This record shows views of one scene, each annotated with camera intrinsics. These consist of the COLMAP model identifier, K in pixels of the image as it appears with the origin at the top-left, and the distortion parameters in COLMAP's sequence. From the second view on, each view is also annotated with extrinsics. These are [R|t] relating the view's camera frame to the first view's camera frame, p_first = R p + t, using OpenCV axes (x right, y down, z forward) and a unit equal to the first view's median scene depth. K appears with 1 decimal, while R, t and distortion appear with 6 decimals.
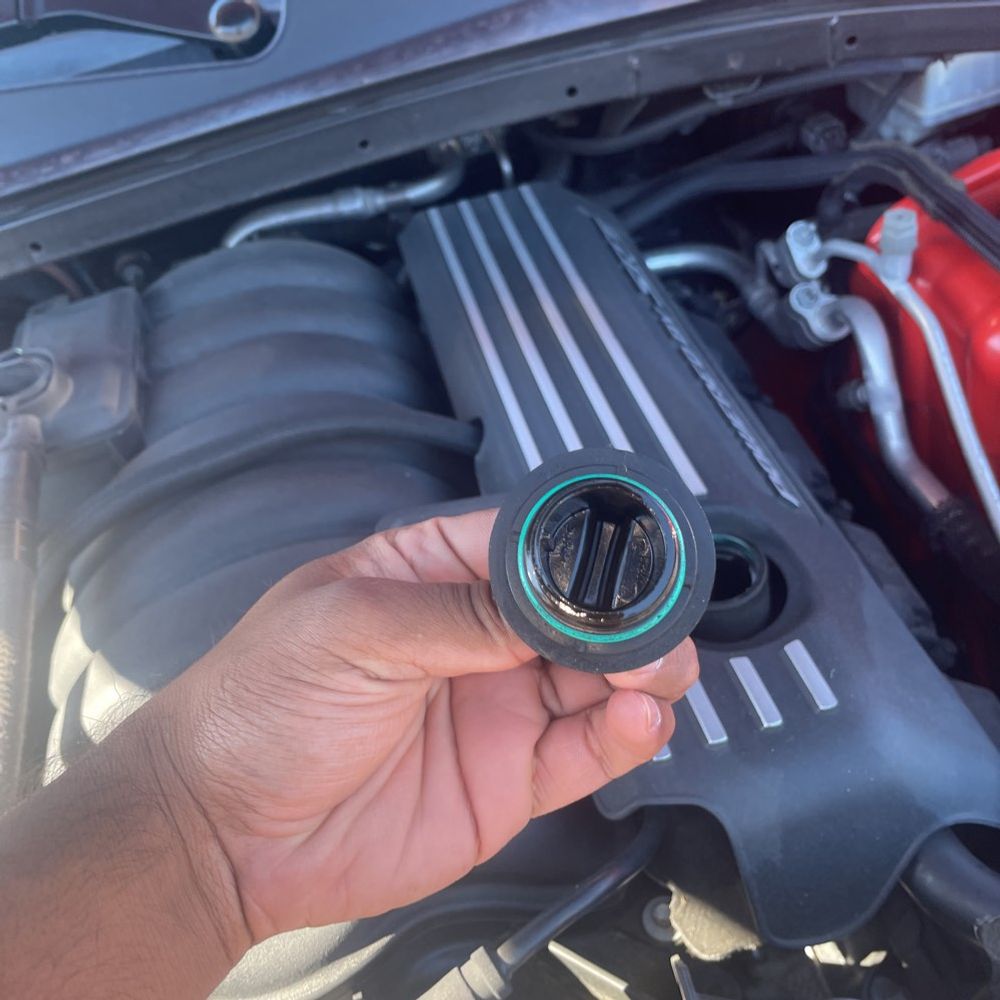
lens RADIAL K [[1066.1, 0, 500.0], [0, 1066.1, 500.0], [0, 0, 1]] dist [0.073778, -0.181687]
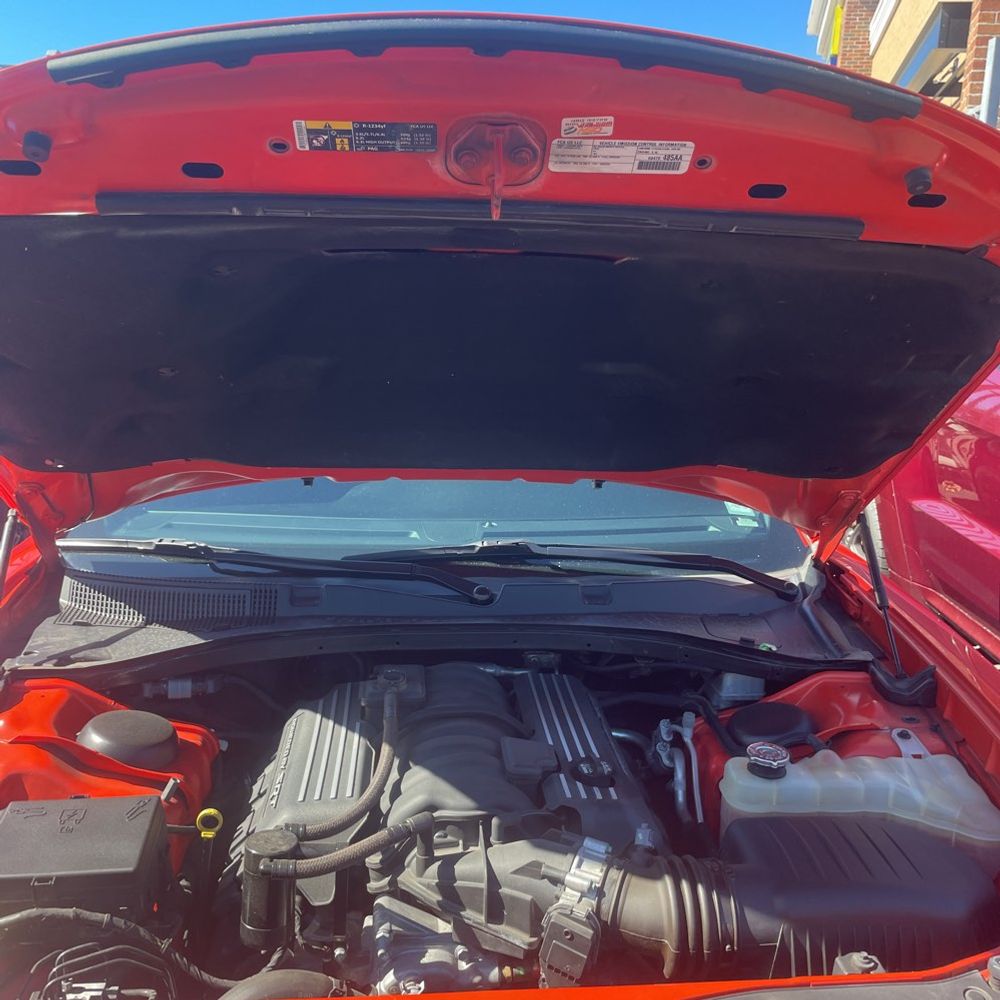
lens RADIAL K [[1024.6, 0, 502.1], [0, 1024.6, 514.8], [0, 0, 1]] dist [0.076673, -0.100019]
pose [[0.962631, 0.257432, -0.084084, -0.015230], [-0.264808, 0.829717, -0.491372, 0.704218], [-0.056729, 0.495276, 0.866881, -1.467521]]
